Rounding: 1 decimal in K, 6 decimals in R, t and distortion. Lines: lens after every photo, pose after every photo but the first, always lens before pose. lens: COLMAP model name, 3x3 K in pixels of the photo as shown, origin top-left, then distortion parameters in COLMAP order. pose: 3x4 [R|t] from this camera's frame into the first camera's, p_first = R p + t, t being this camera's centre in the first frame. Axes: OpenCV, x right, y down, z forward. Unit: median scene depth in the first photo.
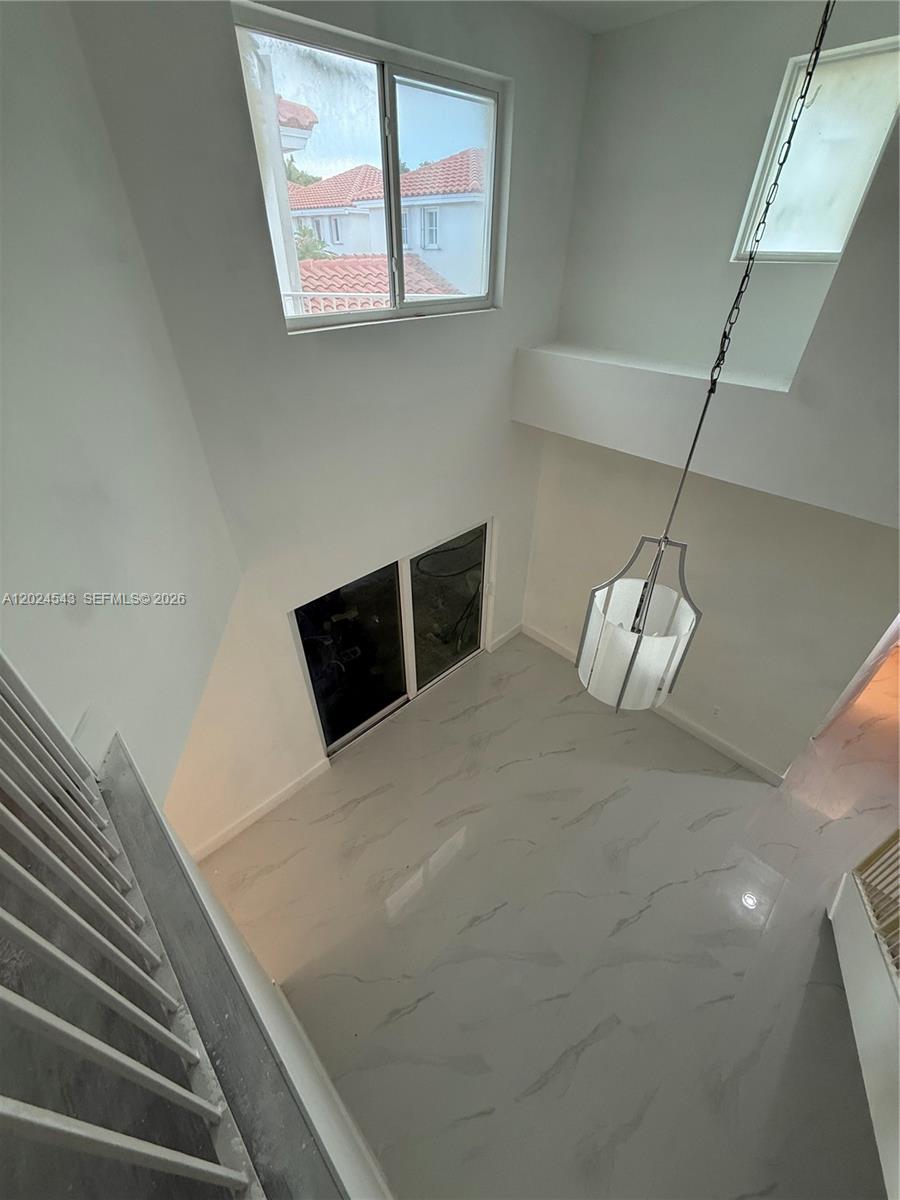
lens RADIAL K [[479.0, 0, 450.5], [0, 479.0, 595.4], [0, 0, 1]] dist [-0.000660, 0.000027]
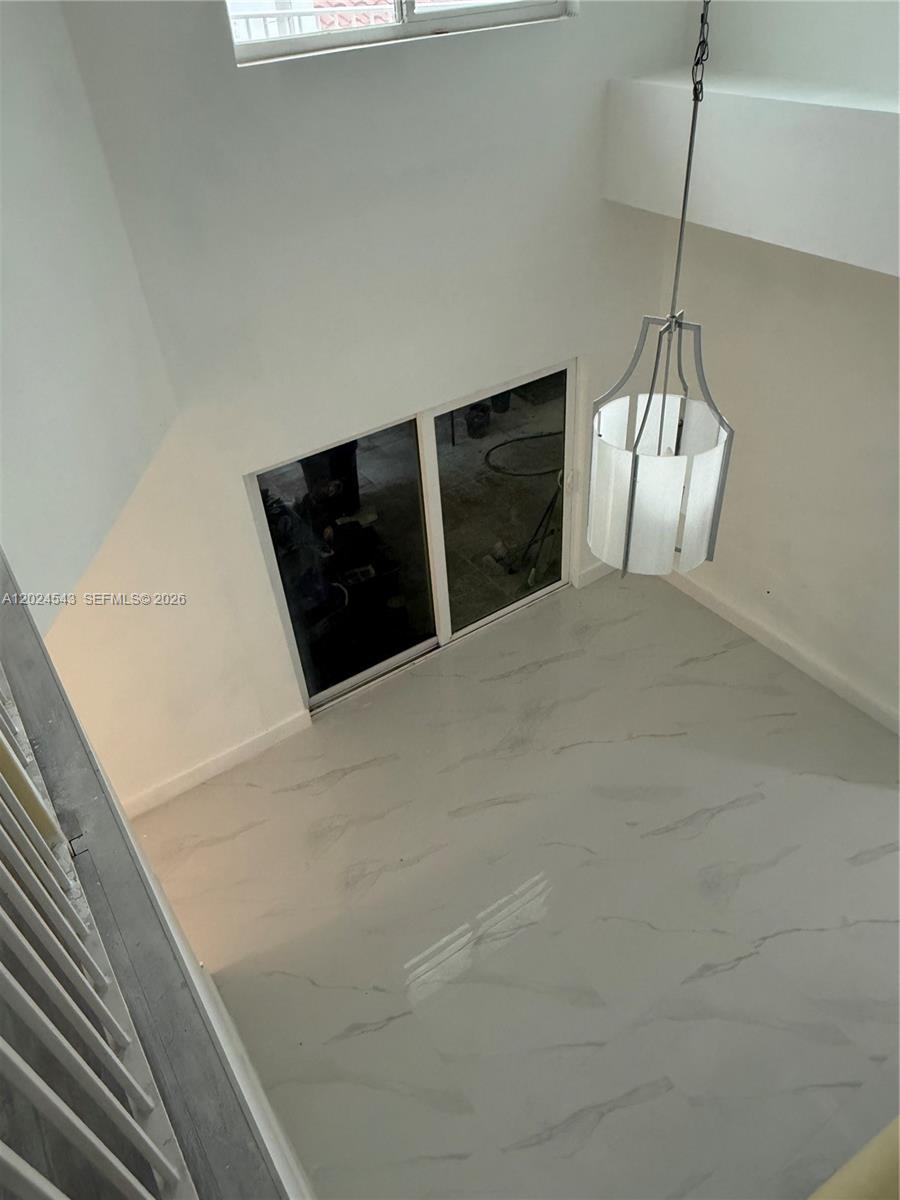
lens RADIAL K [[831.8, 0, 453.6], [0, 831.8, 590.7], [0, 0, 1]] dist [-0.001119, -0.000872]
pose [[0.983364, 0.057616, -0.172265, 0.175379], [-0.049640, 0.997502, 0.050257, 0.120206], [0.174730, -0.040870, 0.983768, -0.154731]]
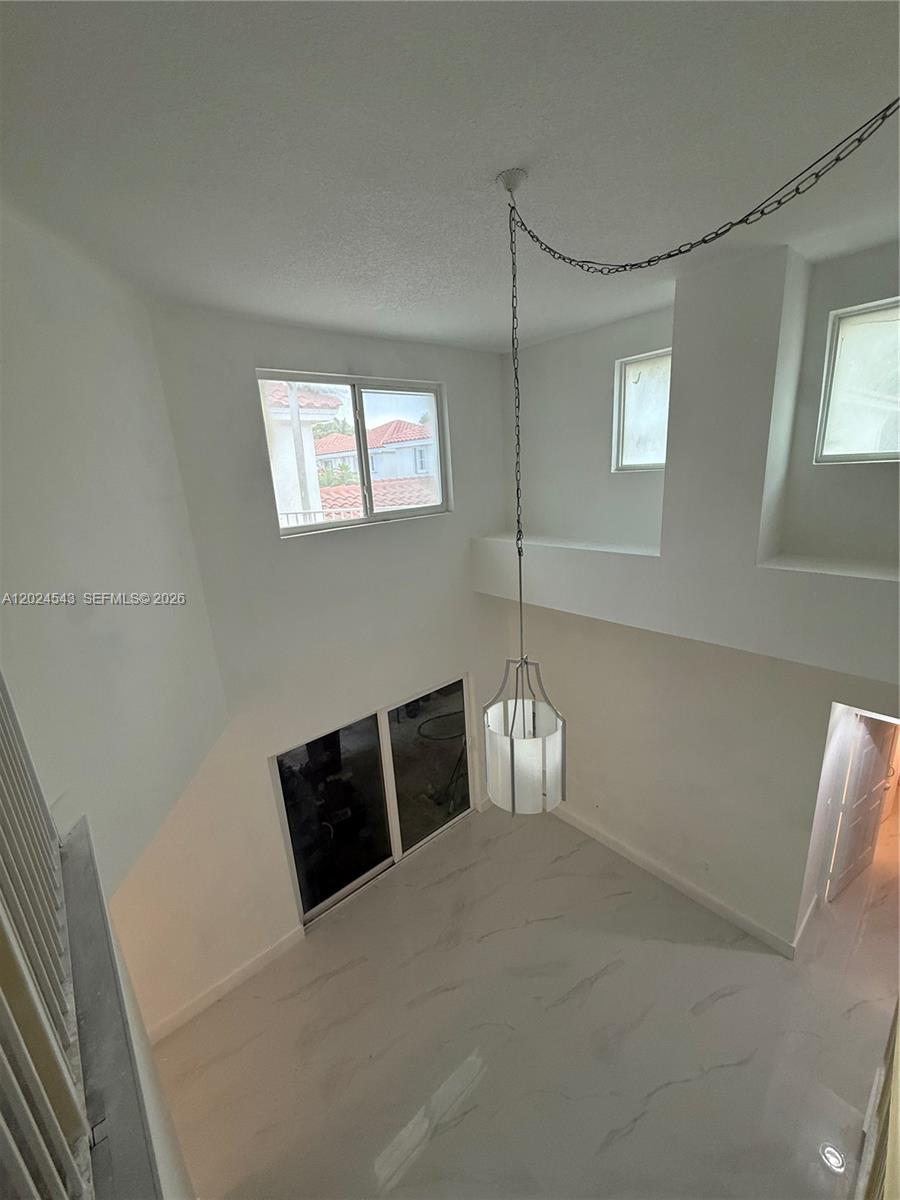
lens RADIAL K [[479.0, 0, 449.5], [0, 479.0, 594.6], [0, 0, 1]] dist [-0.000660, 0.000027]
pose [[0.996590, -0.049946, -0.065680, 0.167095], [0.022753, 0.931472, -0.363100, 0.090885], [0.079314, 0.360368, 0.929432, -0.144273]]
